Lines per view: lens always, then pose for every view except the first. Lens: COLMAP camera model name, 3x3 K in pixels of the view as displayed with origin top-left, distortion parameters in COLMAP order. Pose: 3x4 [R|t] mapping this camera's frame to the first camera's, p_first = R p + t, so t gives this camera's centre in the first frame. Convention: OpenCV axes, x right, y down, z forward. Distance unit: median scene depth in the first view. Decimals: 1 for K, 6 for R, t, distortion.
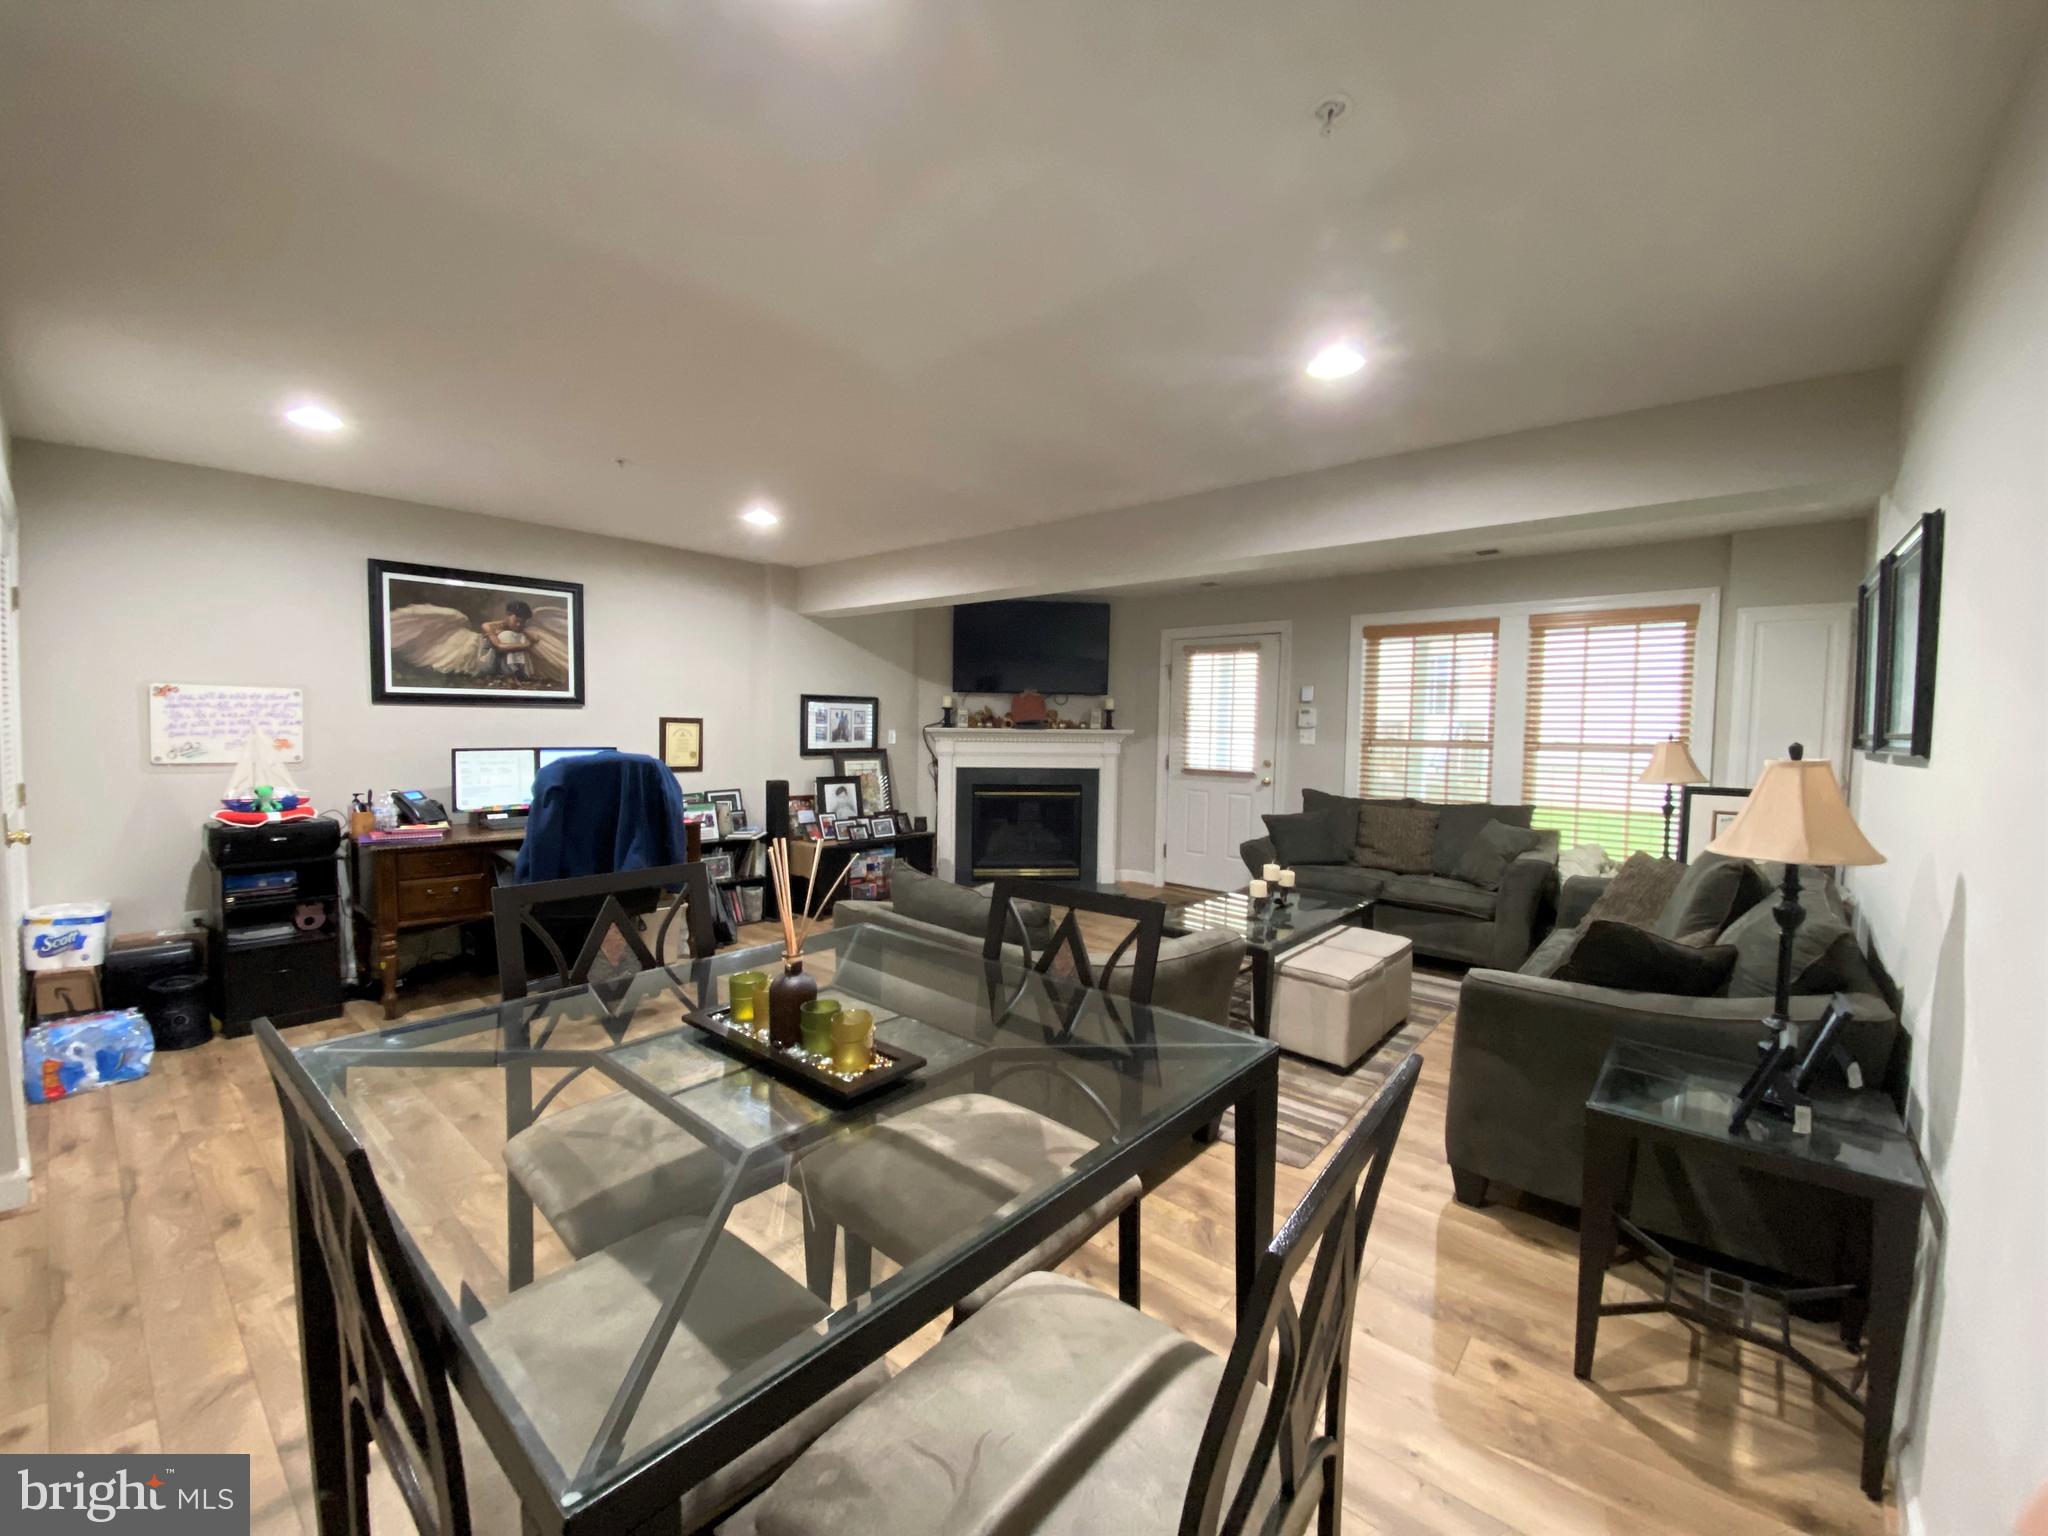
lens RADIAL K [[830.0, 0, 1024.0], [0, 830.0, 768.0], [0, 0, 1]] dist [0.061082, -0.046728]
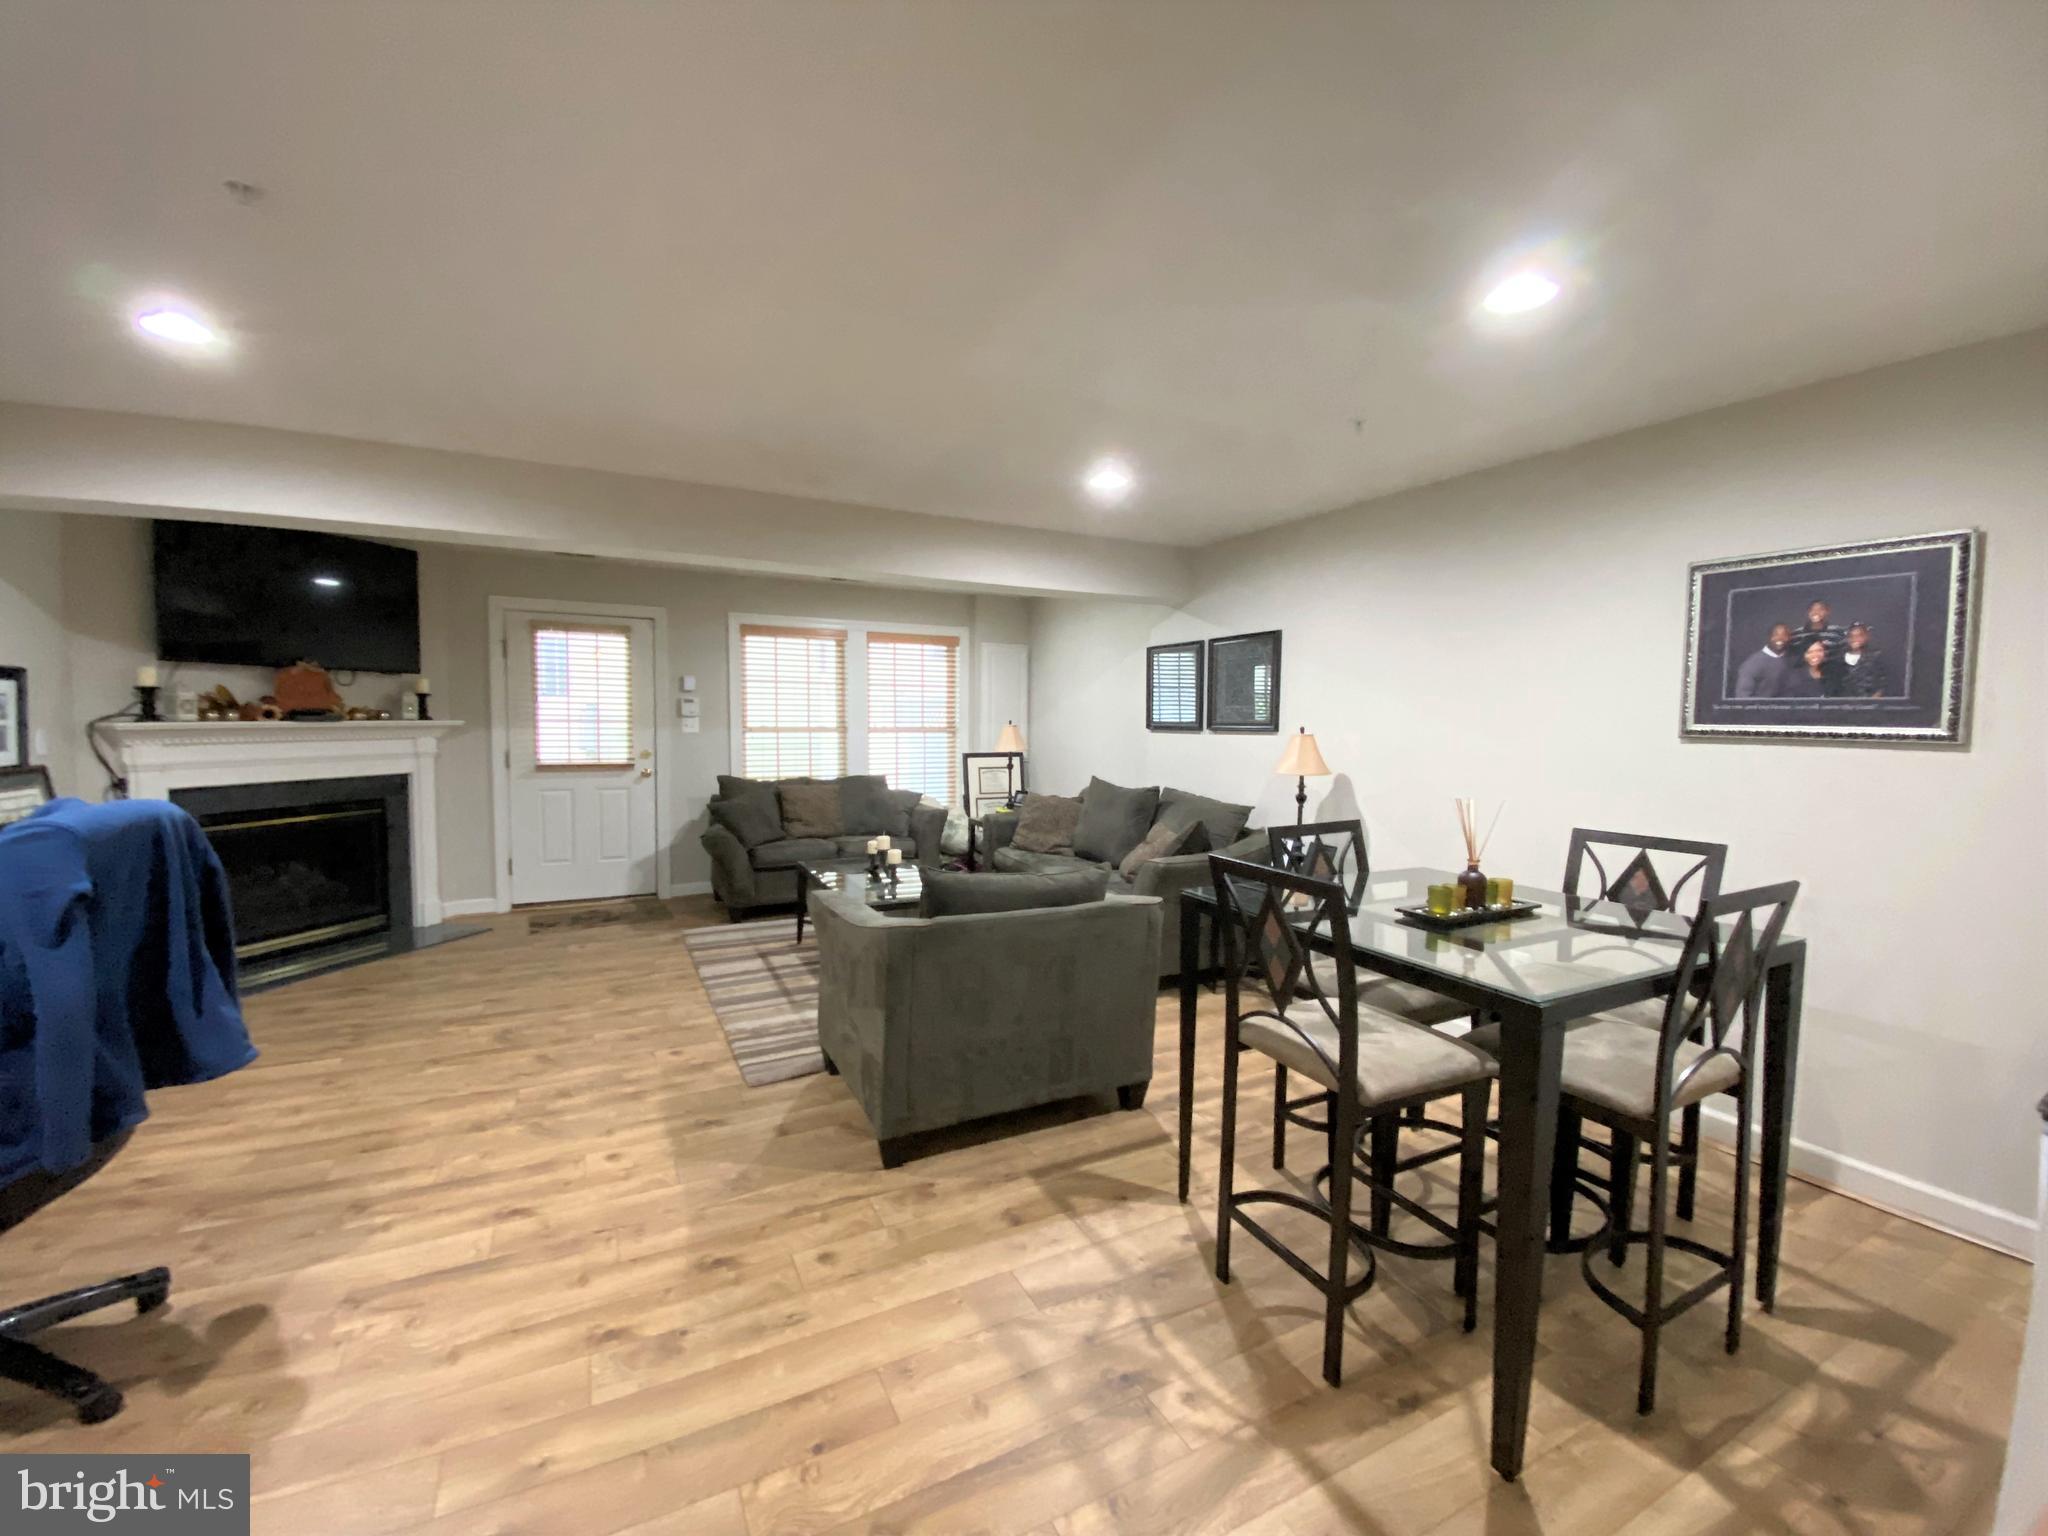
lens RADIAL K [[830.0, 0, 1024.0], [0, 830.0, 768.0], [0, 0, 1]] dist [0.061082, -0.046728]
pose [[0.370111, -0.067768, 0.926512, -0.427050], [0.047138, 0.997421, 0.054124, -0.020011], [-0.927791, 0.023642, 0.372351, 0.225975]]
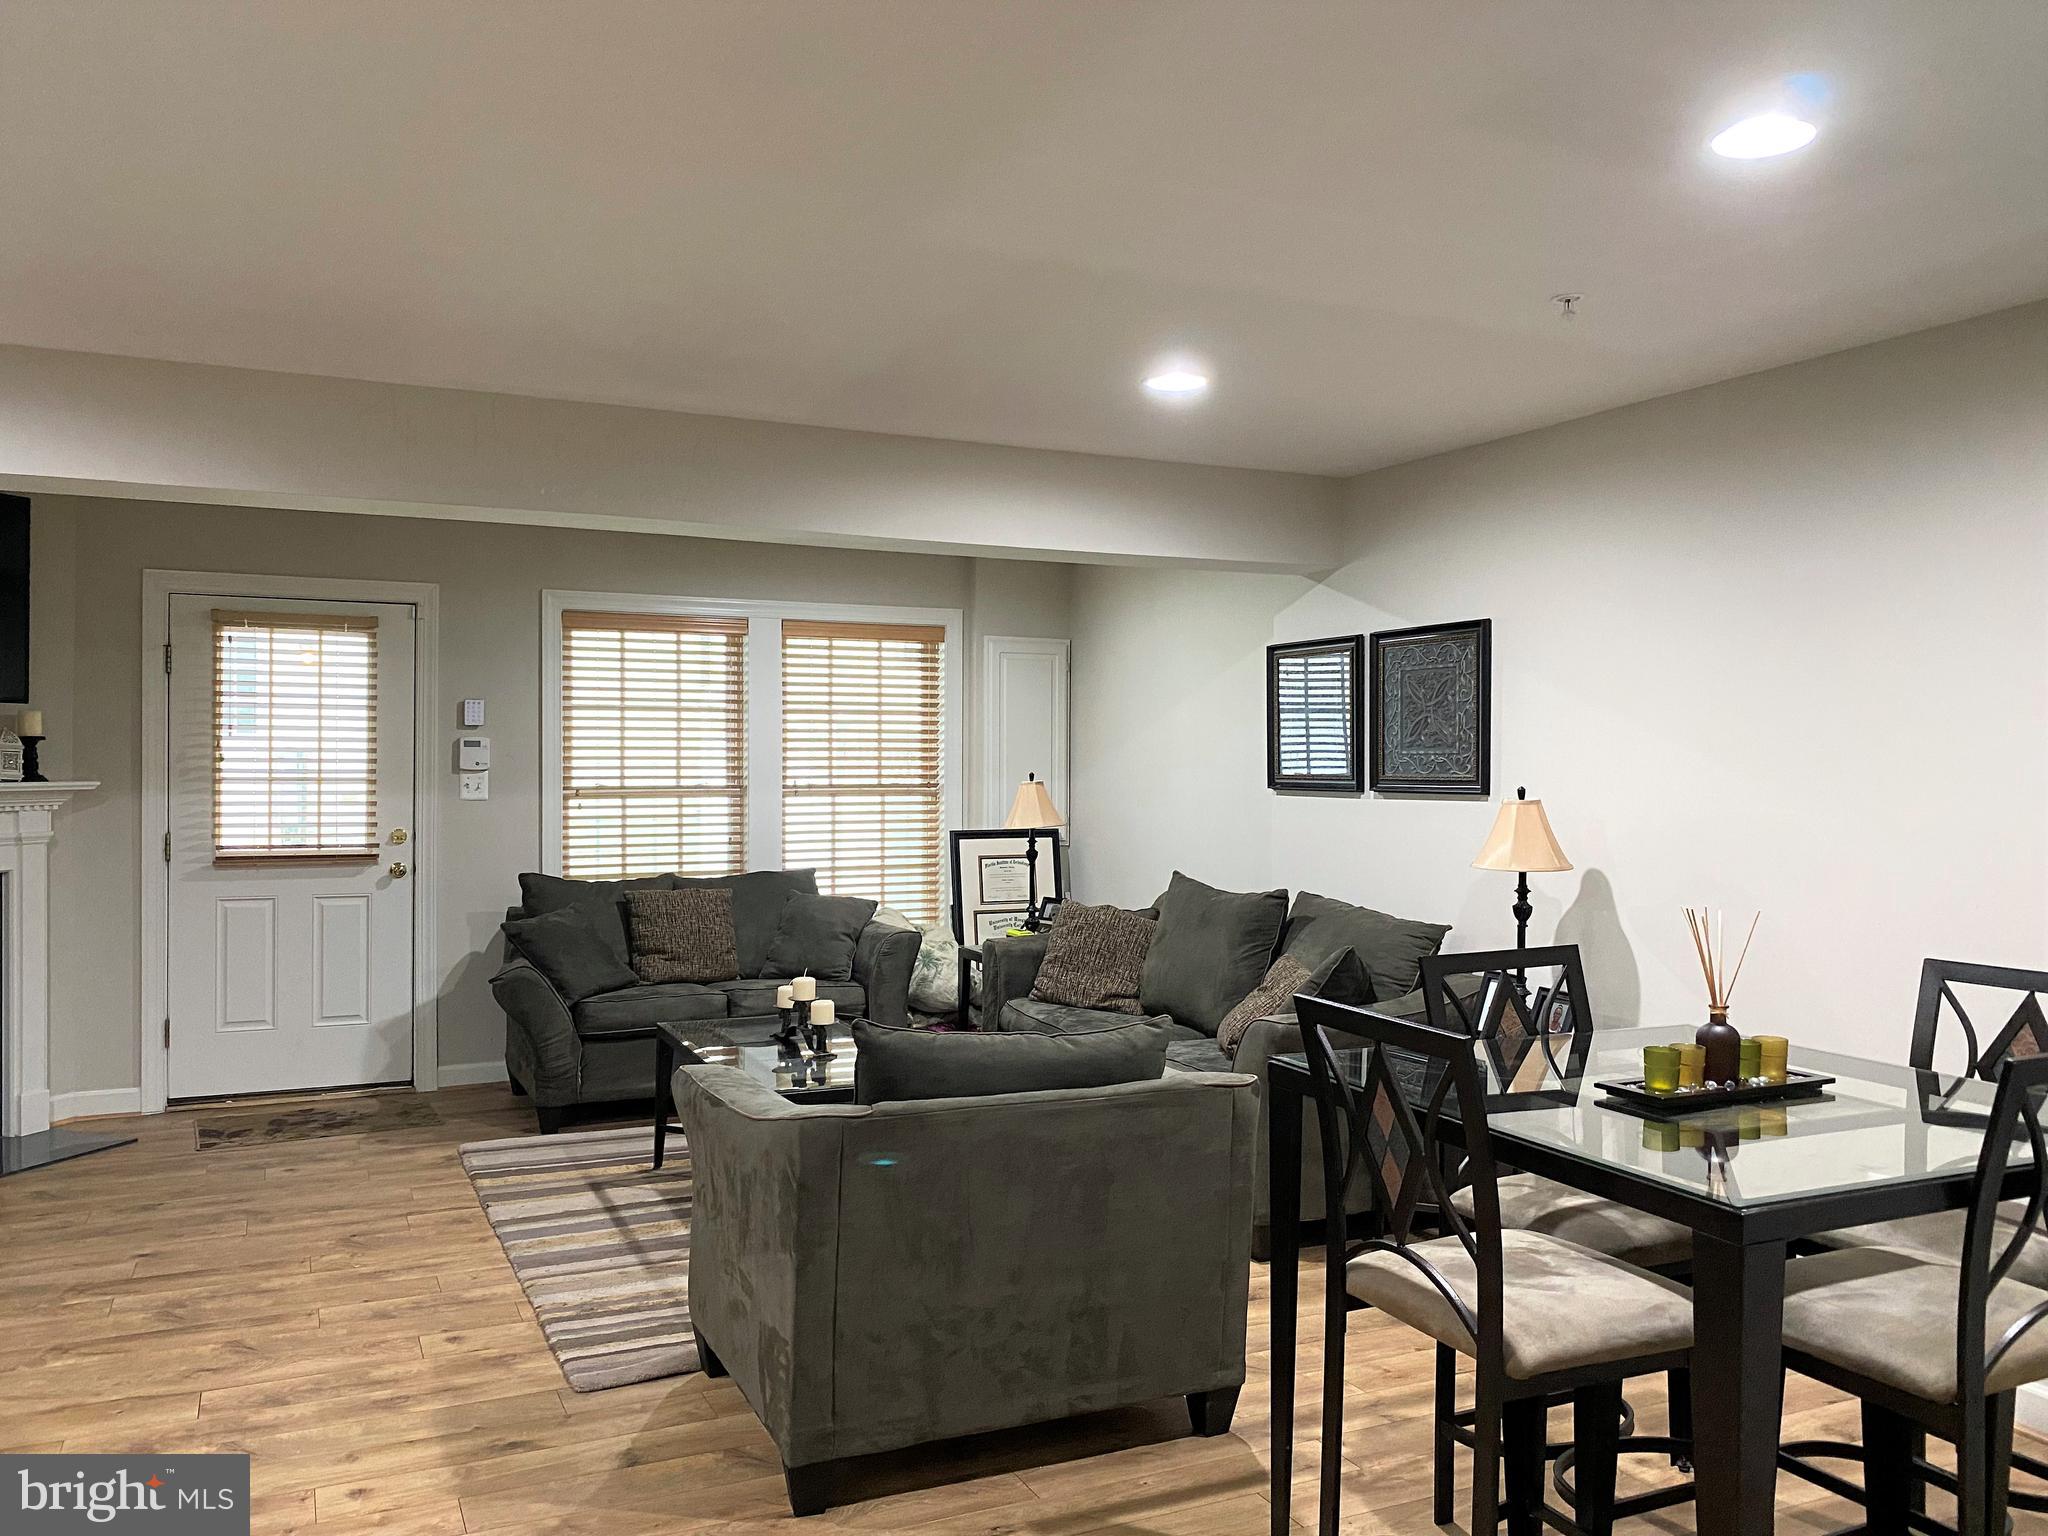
lens RADIAL K [[1587.8, 0, 1024.0], [0, 1587.8, 768.0], [0, 0, 1]] dist [0.037922, -0.001200]
pose [[0.405481, -0.018891, 0.913908, -0.488713], [0.052439, 0.998621, -0.002624, -0.024733], [-0.912598, 0.048988, 0.405913, 0.180595]]
